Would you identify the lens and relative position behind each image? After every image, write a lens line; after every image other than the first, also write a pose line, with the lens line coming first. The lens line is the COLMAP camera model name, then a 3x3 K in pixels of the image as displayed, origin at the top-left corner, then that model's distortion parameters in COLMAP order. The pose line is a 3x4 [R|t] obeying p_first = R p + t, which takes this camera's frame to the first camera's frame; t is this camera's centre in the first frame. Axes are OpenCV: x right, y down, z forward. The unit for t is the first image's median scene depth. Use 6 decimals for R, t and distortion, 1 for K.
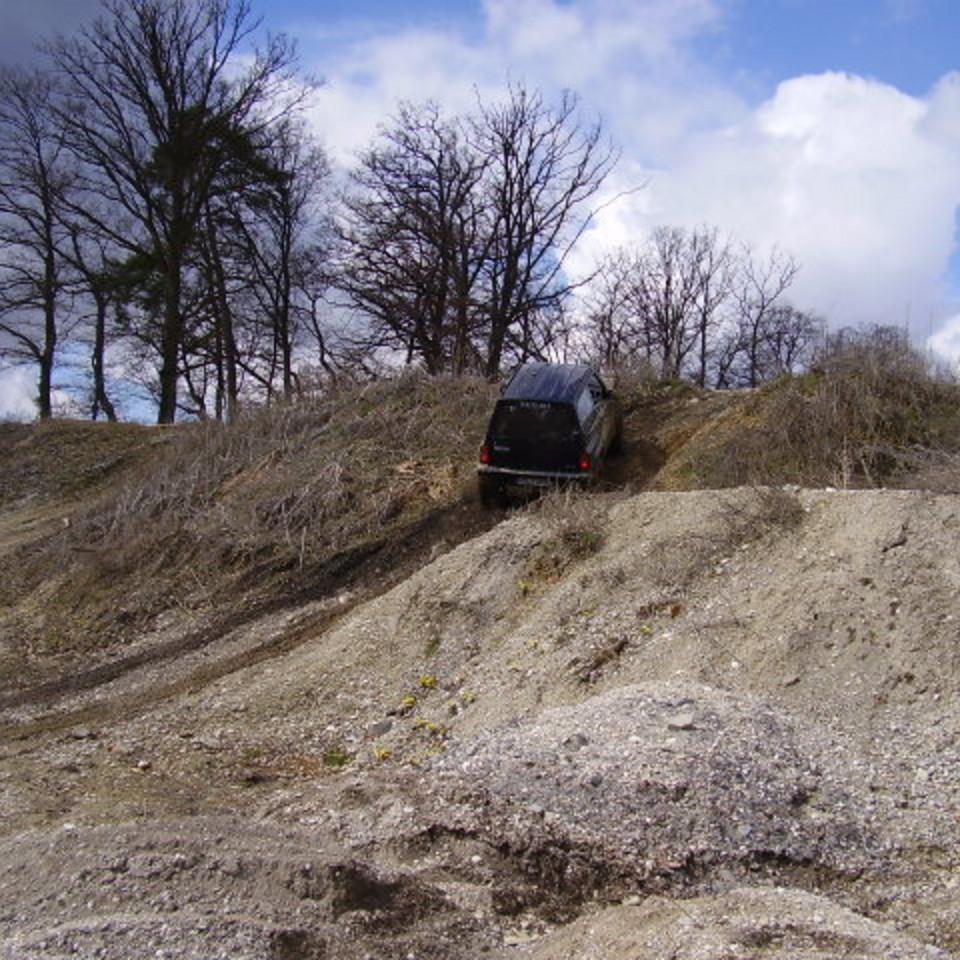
lens RADIAL K [[1477.5, 0, 480.0], [0, 1477.5, 480.0], [0, 0, 1]] dist [-0.150135, 0.050695]
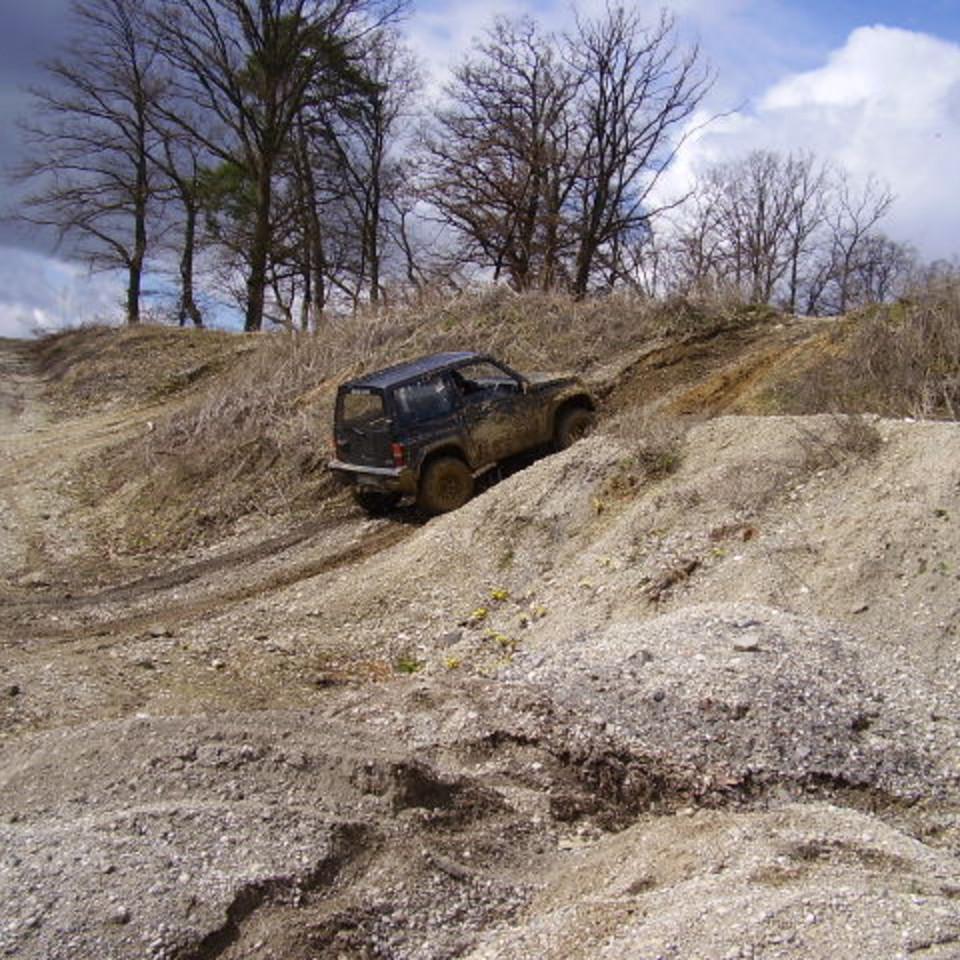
lens RADIAL K [[1477.5, 0, 480.0], [0, 1477.5, 480.0], [0, 0, 1]] dist [-0.150135, 0.050695]
pose [[0.997744, 0.039251, -0.054465, 0.003127], [-0.036196, 0.997776, 0.055973, 0.002066], [0.056541, -0.053876, 0.996946, -0.007017]]
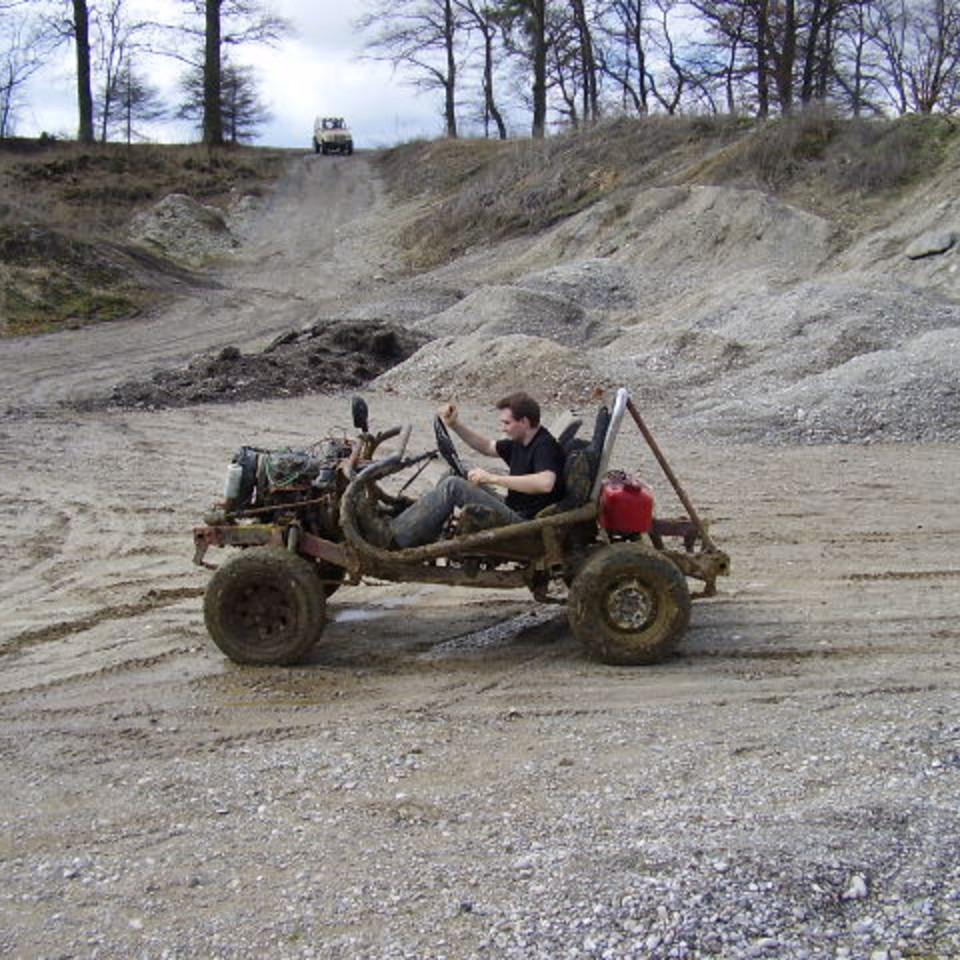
lens RADIAL K [[1477.5, 0, 480.0], [0, 1477.5, 480.0], [0, 0, 1]] dist [-0.150135, 0.050695]
pose [[0.955071, 0.016783, -0.295900, 0.581587], [0.049873, 0.975057, 0.216277, -0.060584], [0.292149, -0.221317, 0.930413, -1.447600]]
